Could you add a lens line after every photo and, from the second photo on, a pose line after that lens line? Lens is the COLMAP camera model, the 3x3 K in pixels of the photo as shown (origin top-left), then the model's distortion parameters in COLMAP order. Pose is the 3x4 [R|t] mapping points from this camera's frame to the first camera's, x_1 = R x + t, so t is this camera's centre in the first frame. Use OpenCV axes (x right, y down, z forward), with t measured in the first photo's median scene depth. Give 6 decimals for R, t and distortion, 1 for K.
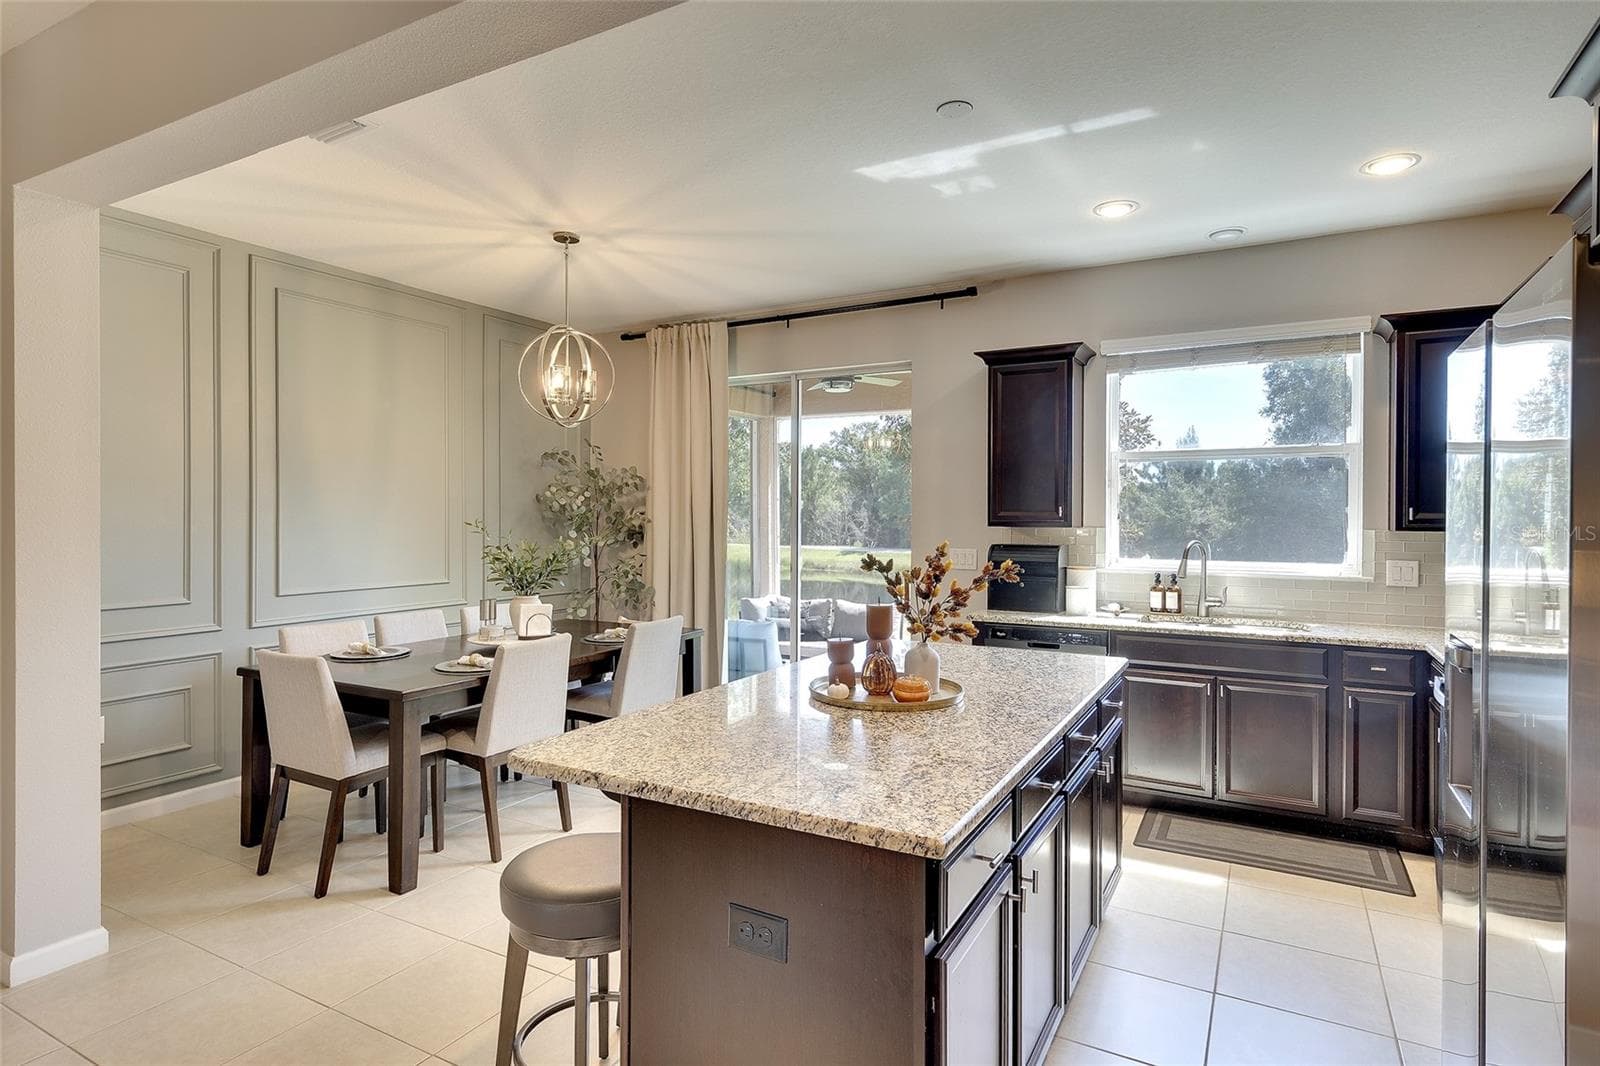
lens RADIAL K [[823.5, 0, 768.8], [0, 823.5, 518.5], [0, 0, 1]] dist [0.015165, -0.000959]
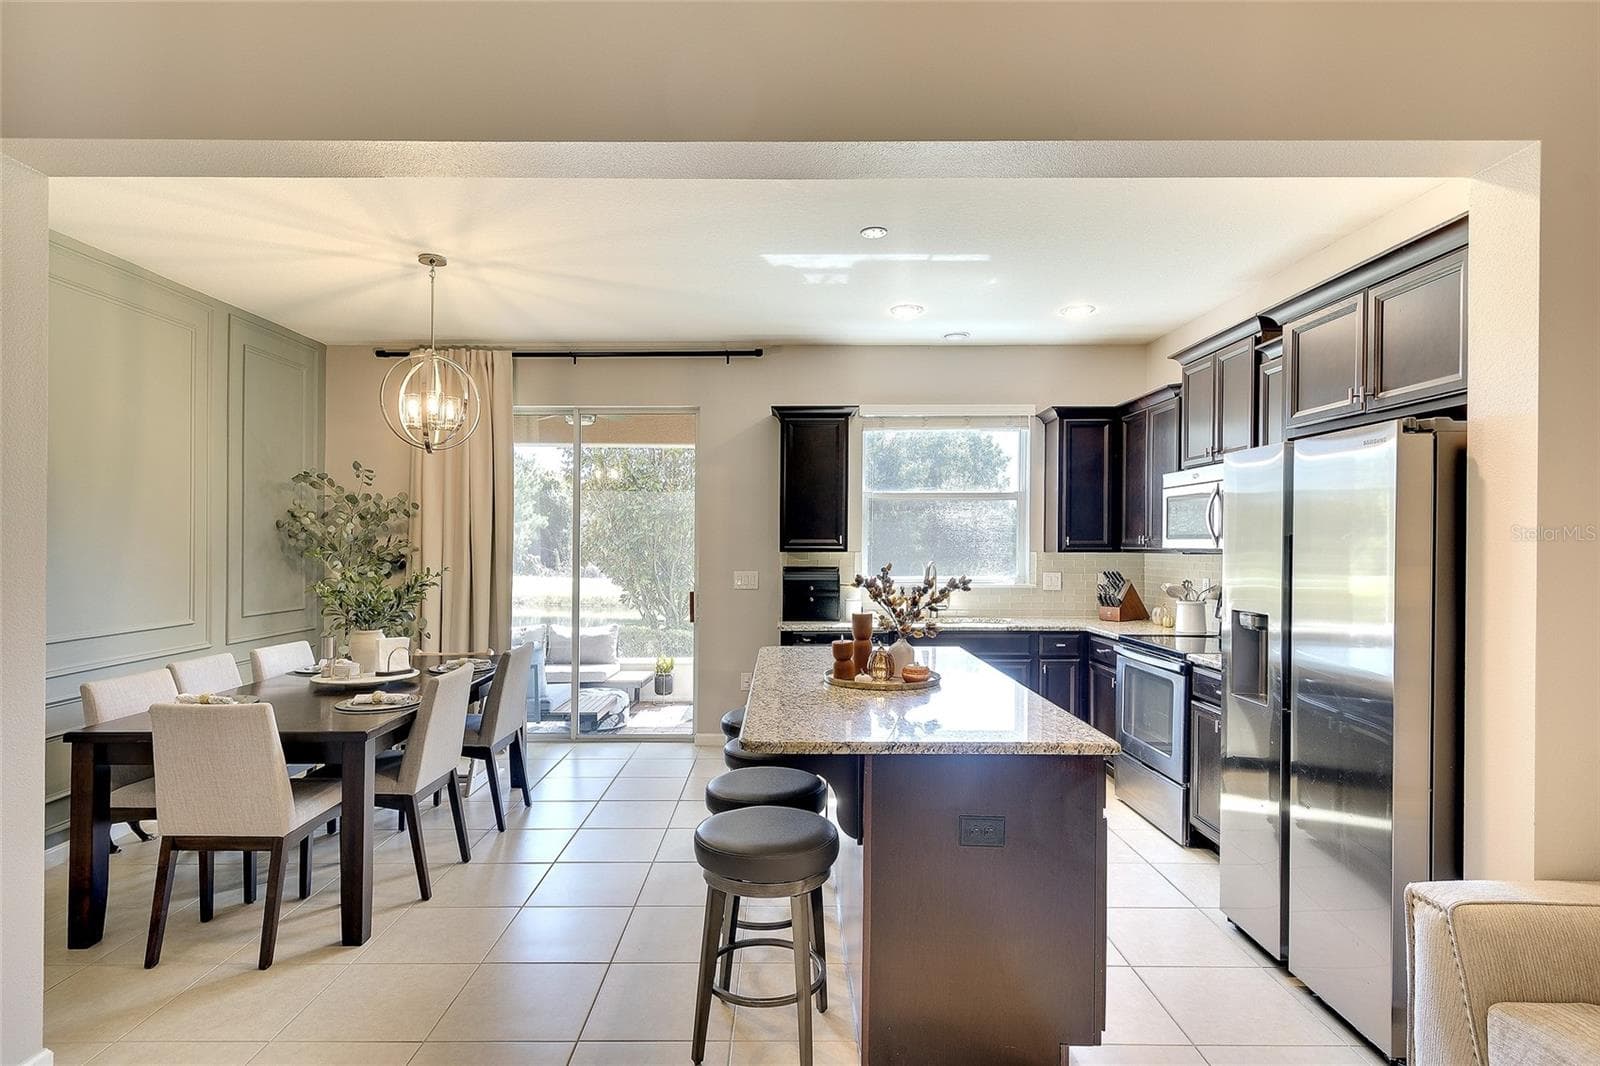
lens RADIAL K [[814.1, 0, 752.5], [0, 814.1, 541.8], [0, 0, 1]] dist [0.010898, -0.002087]
pose [[0.884424, -0.003006, 0.466675, -0.360727], [0.004480, 0.999988, -0.002048, -0.003181], [-0.466664, 0.003902, 0.884426, -0.029185]]
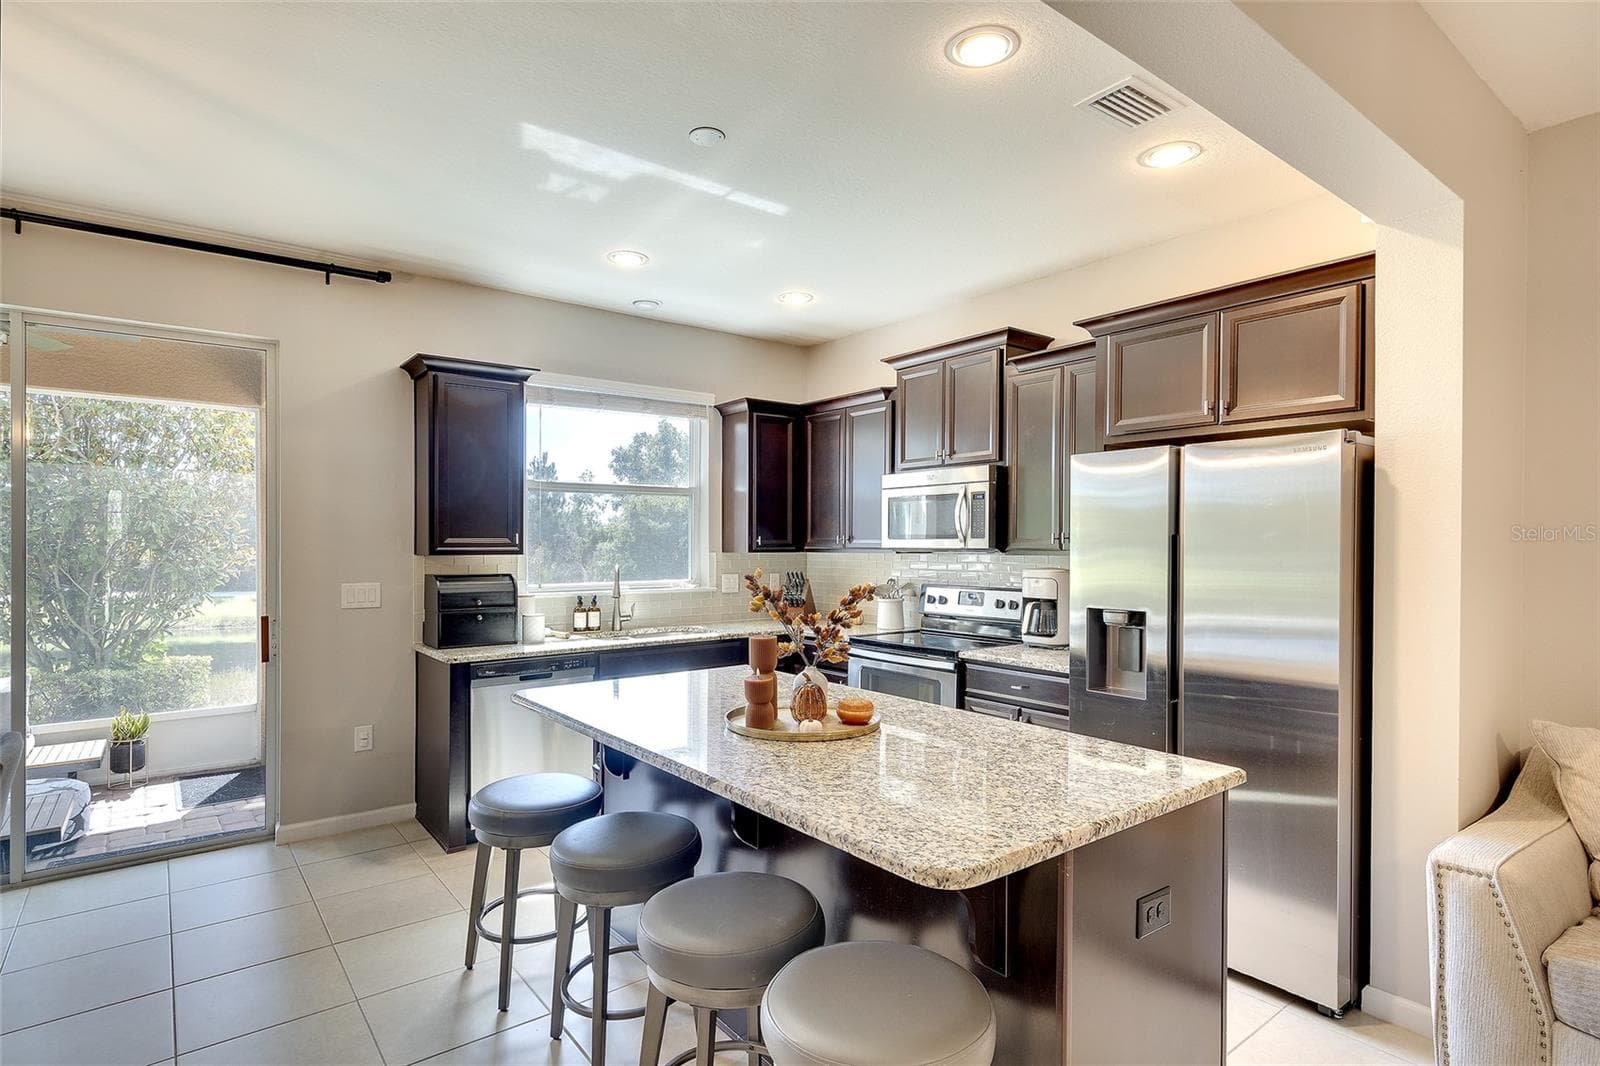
lens RADIAL K [[814.1, 0, 778.8], [0, 814.1, 551.3], [0, 0, 1]] dist [0.010898, -0.002087]
pose [[0.395691, -0.012652, 0.918297, -0.430895], [0.004340, 0.999920, 0.011906, -0.003805], [-0.918374, -0.000725, 0.395714, 0.355429]]
